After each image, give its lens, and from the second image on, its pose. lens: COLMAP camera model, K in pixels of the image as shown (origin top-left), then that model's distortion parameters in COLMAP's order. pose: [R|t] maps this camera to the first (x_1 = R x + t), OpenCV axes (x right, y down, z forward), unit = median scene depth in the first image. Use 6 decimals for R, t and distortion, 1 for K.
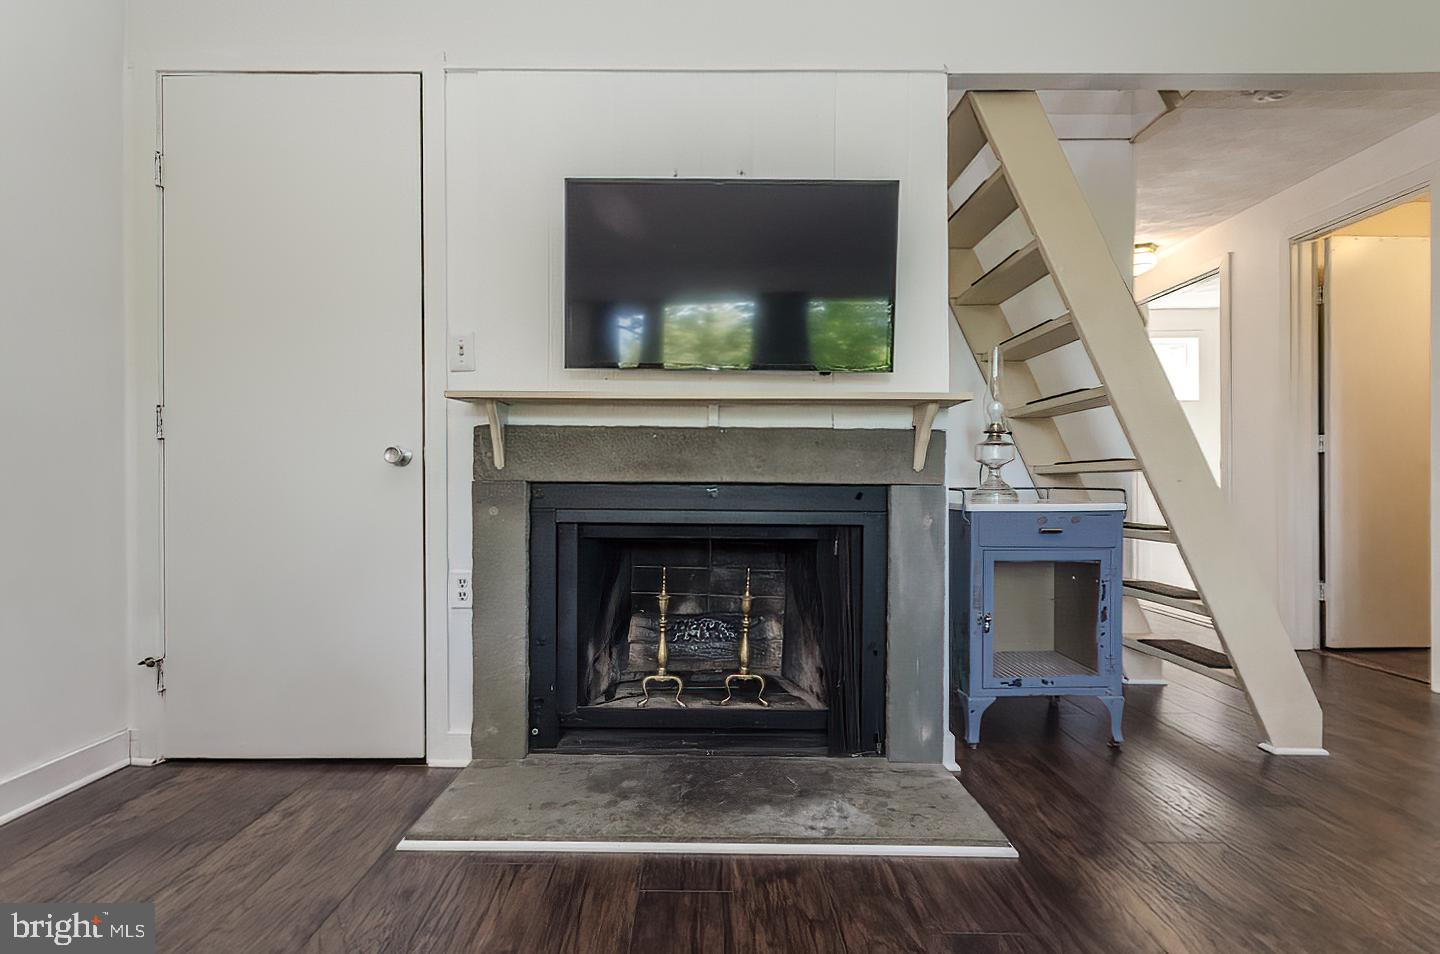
lens RADIAL K [[643.9, 0, 704.4], [0, 643.9, 493.7], [0, 0, 1]] dist [0.000686, 0.000153]
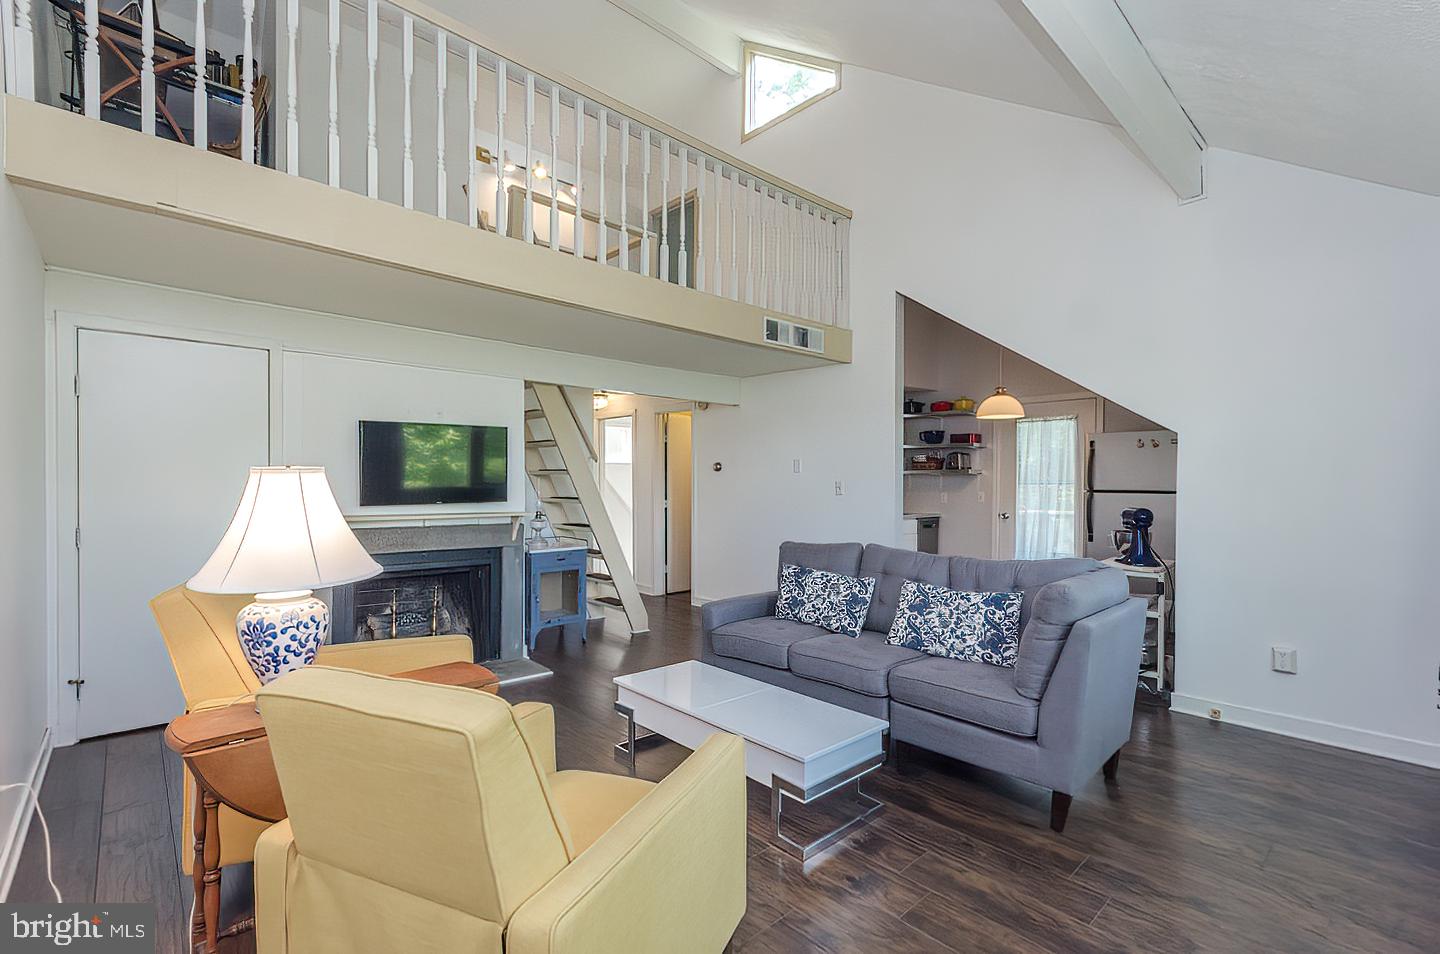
lens RADIAL K [[643.9, 0, 704.4], [0, 643.9, 493.7], [0, 0, 1]] dist [0.000686, 0.000153]
pose [[0.746482, -0.009250, 0.665342, -0.743784], [-0.002612, 0.999855, 0.016831, -0.251696], [-0.665401, -0.014302, 0.746349, -1.293418]]
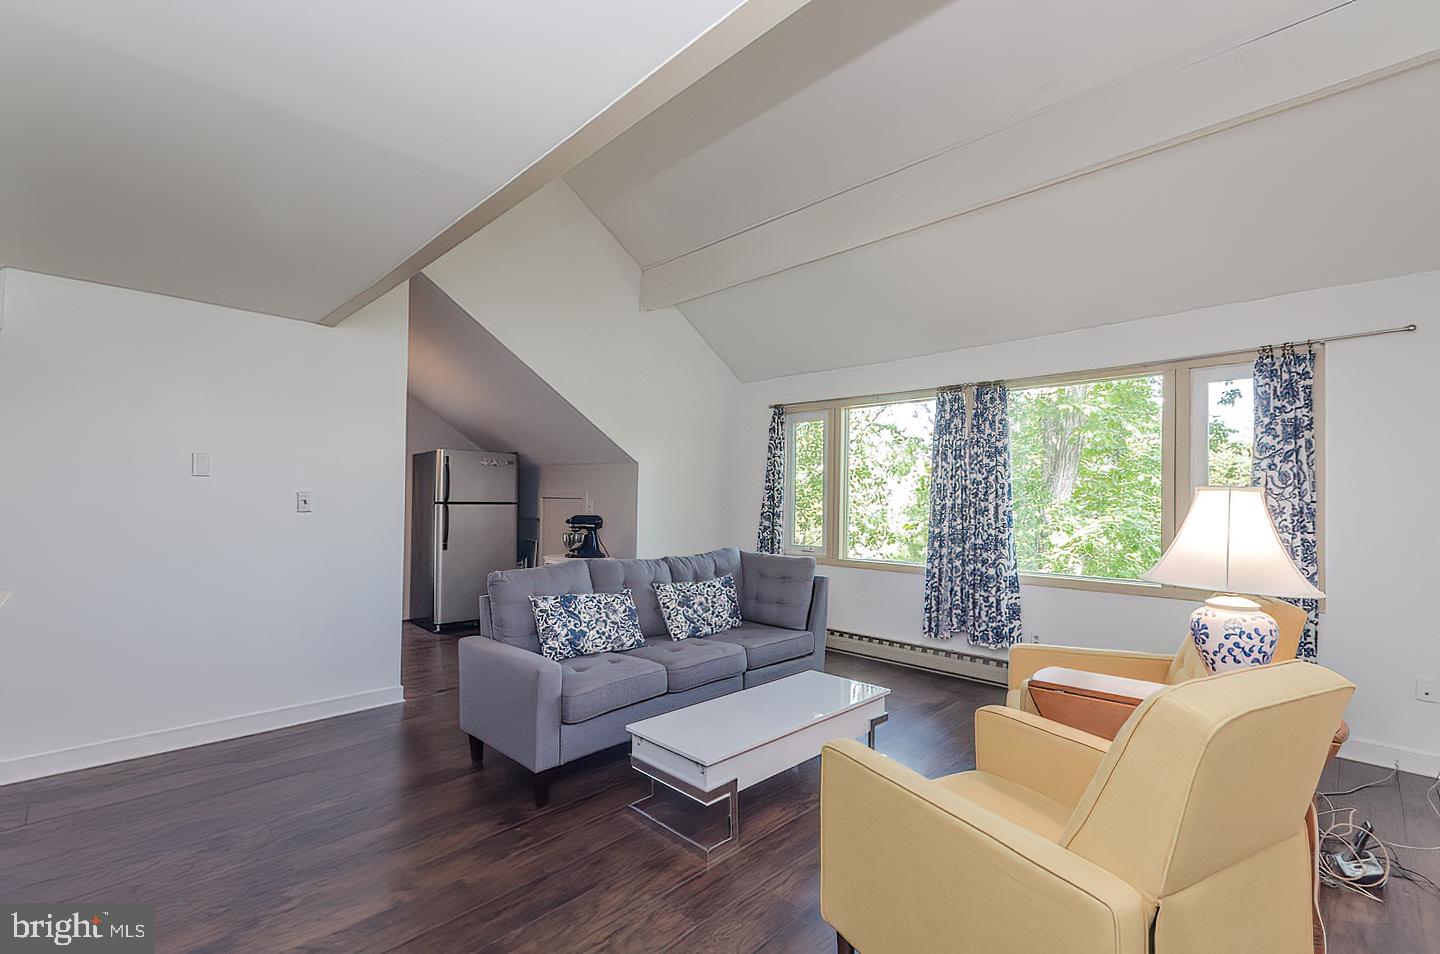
lens RADIAL K [[620.6, 0, 746.1], [0, 620.6, 498.9], [0, 0, 1]] dist [0.000119, -0.000104]
pose [[-0.723380, -0.005684, 0.690426, -0.673758], [-0.012036, 0.999918, -0.004378, -0.243055], [-0.690345, -0.011476, -0.723389, 0.803699]]
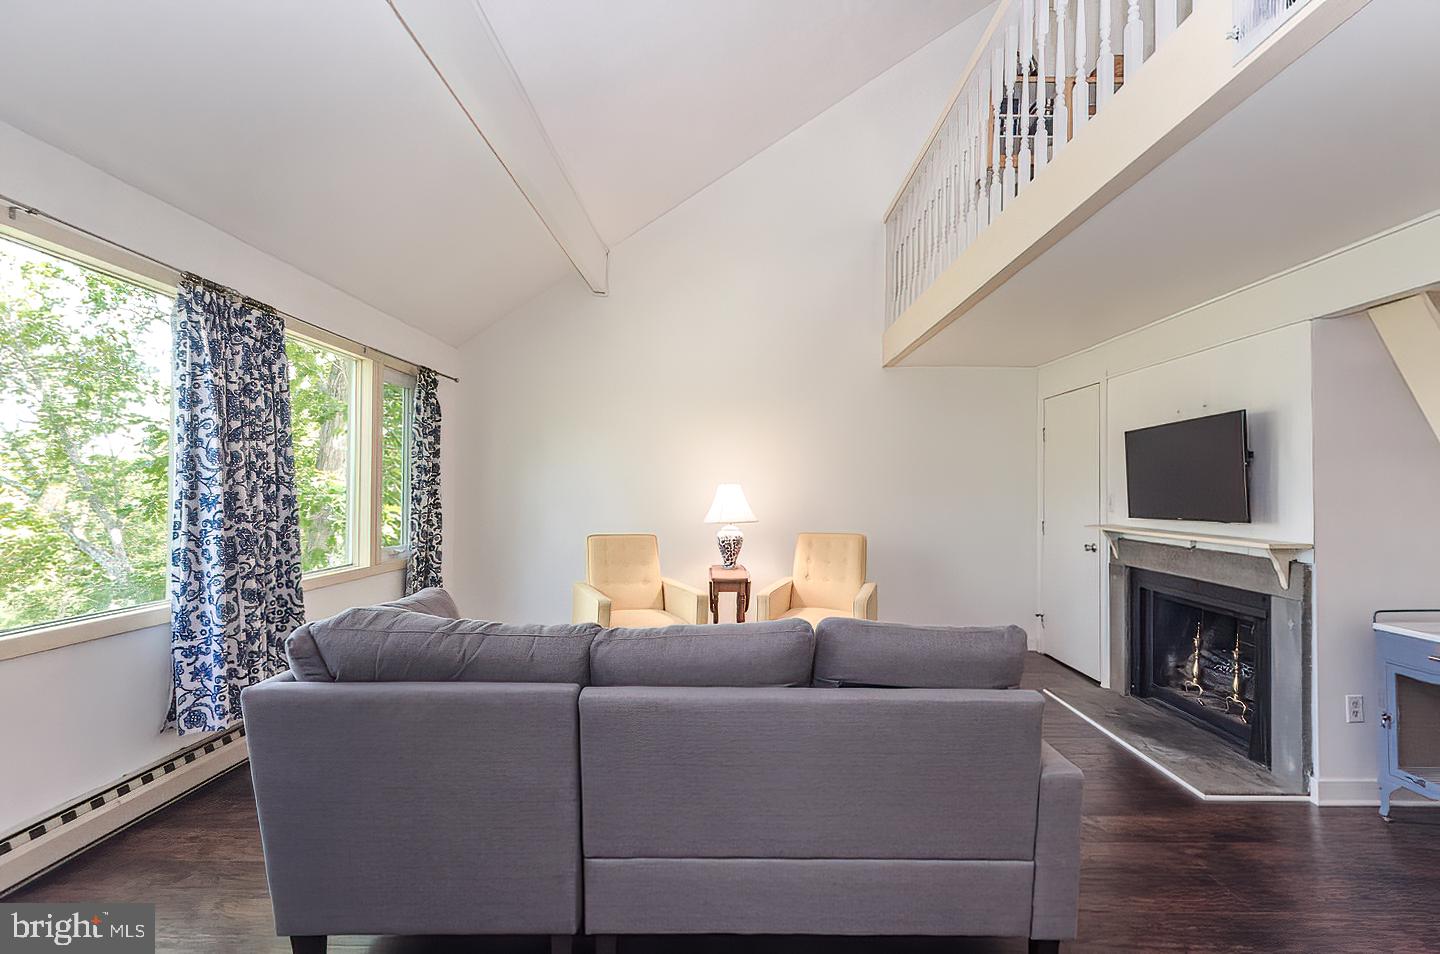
lens RADIAL K [[626.6, 0, 738.3], [0, 626.6, 476.0], [0, 0, 1]] dist [-0.000429, 0.000030]
pose [[0.002921, -0.024261, -0.999701, 1.735651], [-0.008243, 0.999671, -0.024284, -0.246426], [0.999962, 0.008312, 0.002721, -0.283752]]
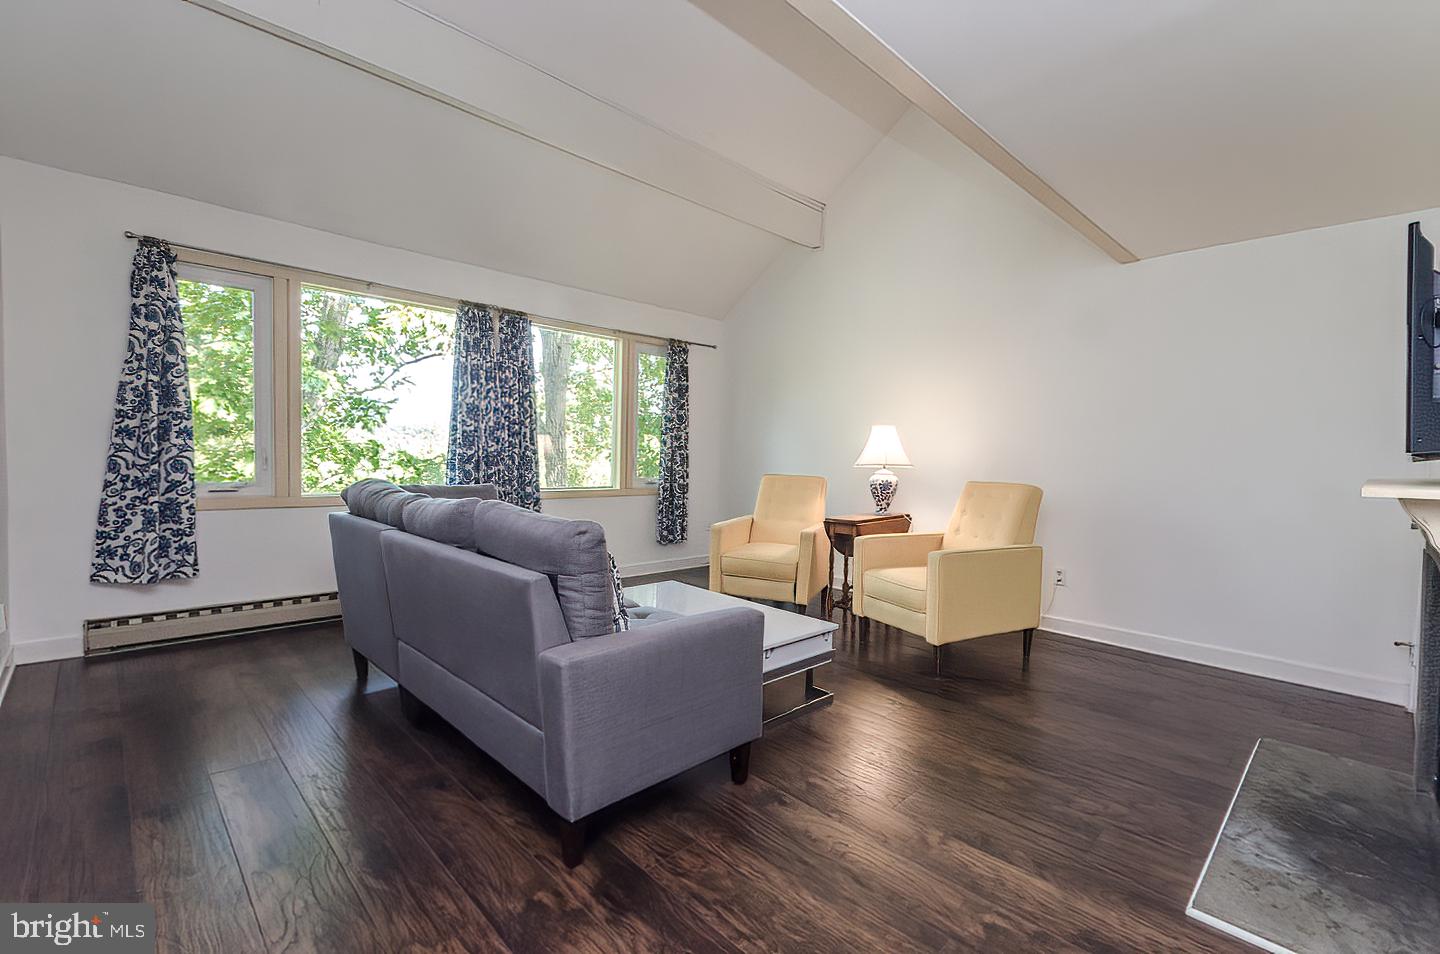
lens RADIAL K [[636.9, 0, 720.0], [0, 636.9, 477.0], [0, 0, 1]] dist [-0.001004, -0.000428]
pose [[-0.723108, 0.009352, -0.690672, 1.351253], [-0.021722, 0.999106, 0.036271, -0.160364], [0.690393, 0.041231, -0.722258, 0.894577]]
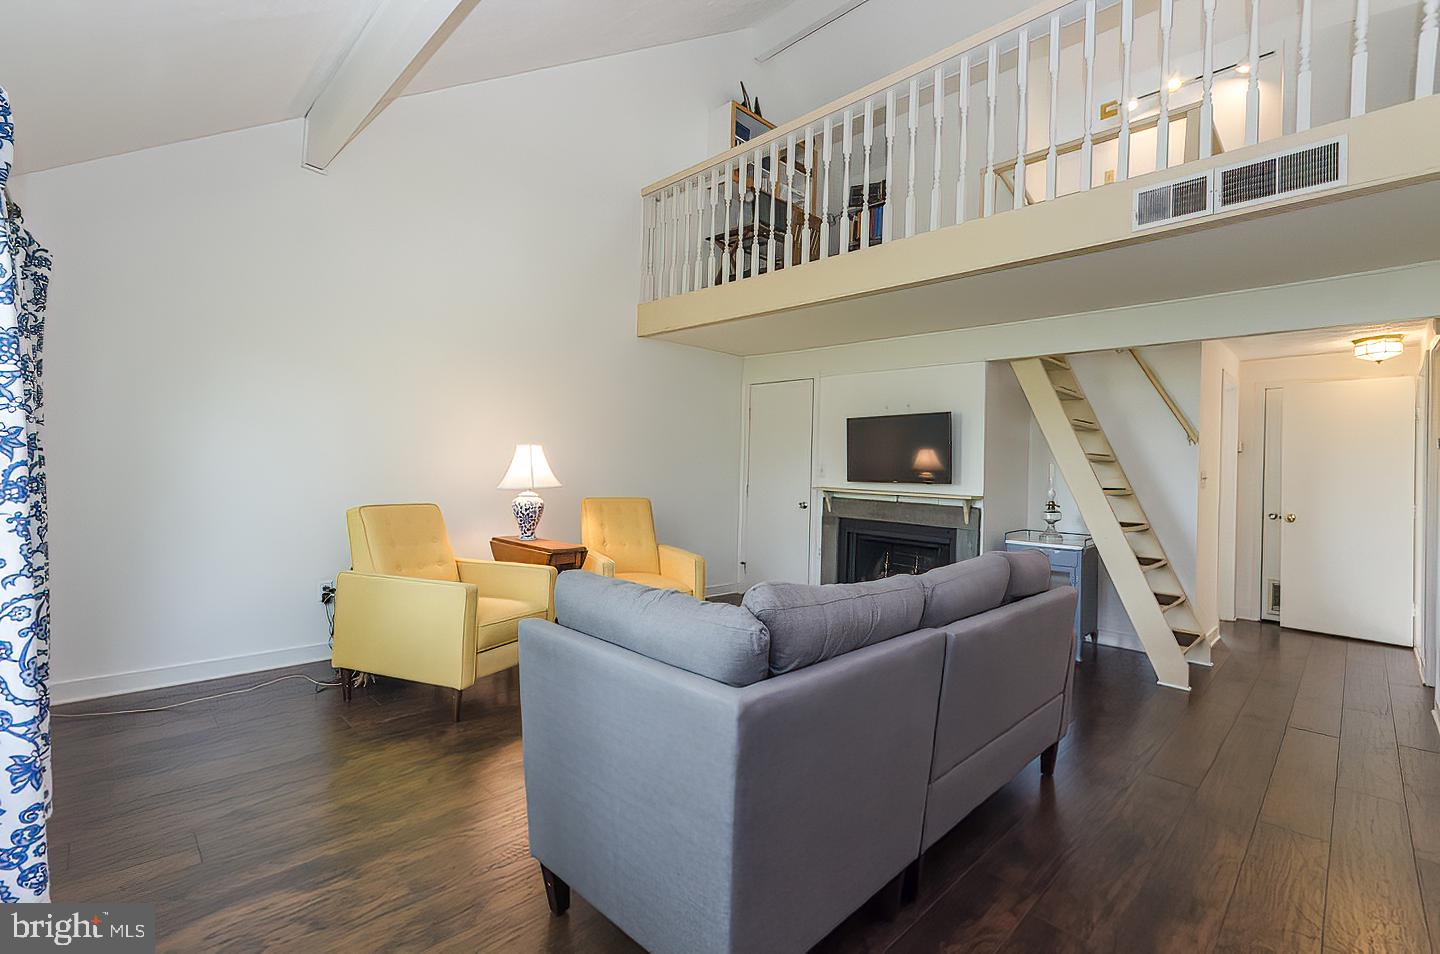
lens RADIAL K [[638.6, 0, 740.9], [0, 638.6, 464.6], [0, 0, 1]] dist [0.002168, 0.000161]
pose [[0.712917, 0.016820, -0.701046, 1.369568], [-0.030858, 0.999496, -0.007401, -0.212049], [0.700569, 0.026909, 0.713077, -1.309693]]
